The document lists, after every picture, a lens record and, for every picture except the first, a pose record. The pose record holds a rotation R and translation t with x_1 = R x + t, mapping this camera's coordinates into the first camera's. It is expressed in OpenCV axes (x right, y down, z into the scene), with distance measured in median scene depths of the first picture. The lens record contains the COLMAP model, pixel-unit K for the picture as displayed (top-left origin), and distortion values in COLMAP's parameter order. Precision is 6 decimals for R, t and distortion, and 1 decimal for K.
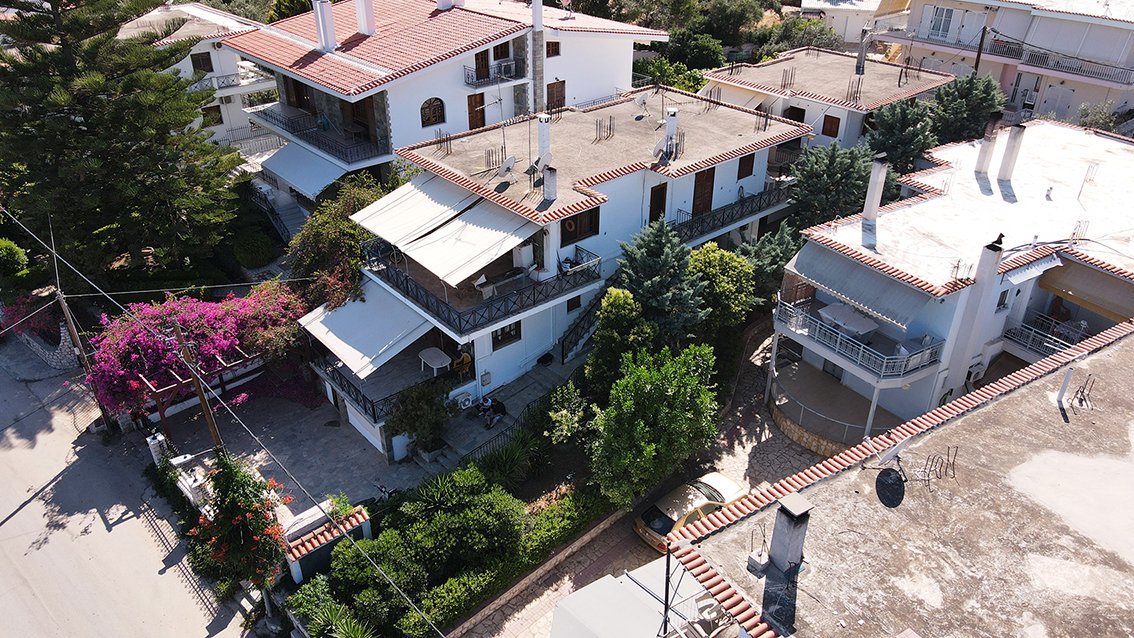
lens RADIAL K [[836.5, 0, 563.3], [0, 836.5, 324.8], [0, 0, 1]] dist [0.002994, 0.027691]
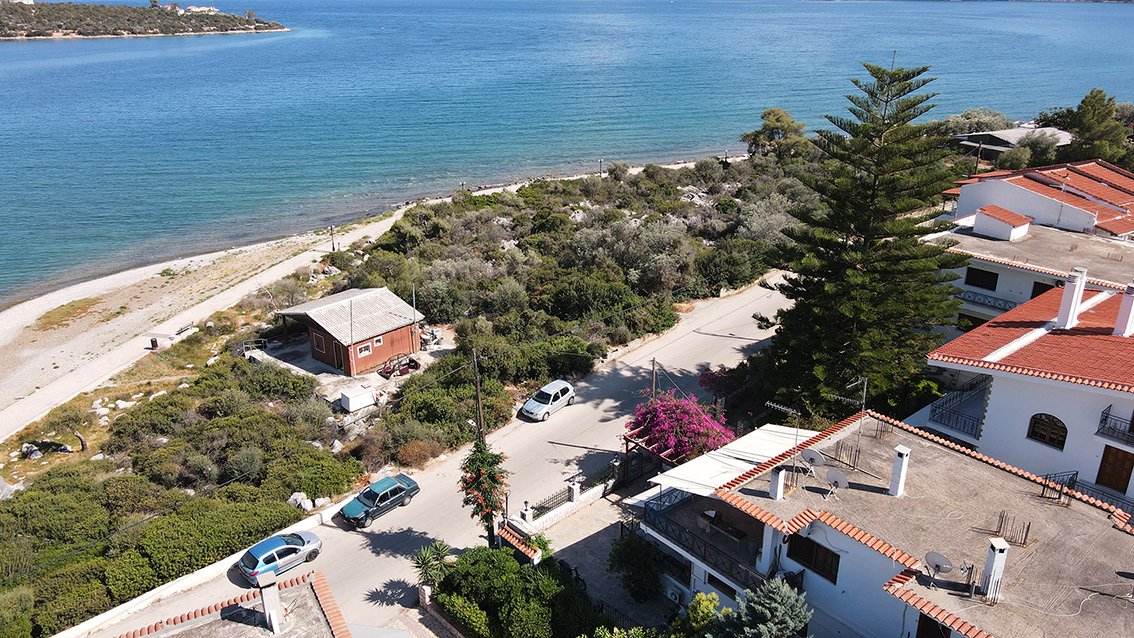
lens RADIAL K [[836.5, 0, 559.7], [0, 836.5, 316.9], [0, 0, 1]] dist [0.002994, 0.027691]
pose [[-0.025592, 0.361892, -0.931869, 0.784265], [-0.509671, 0.797198, 0.323590, -0.482265], [0.859989, 0.483228, 0.164044, 0.507495]]
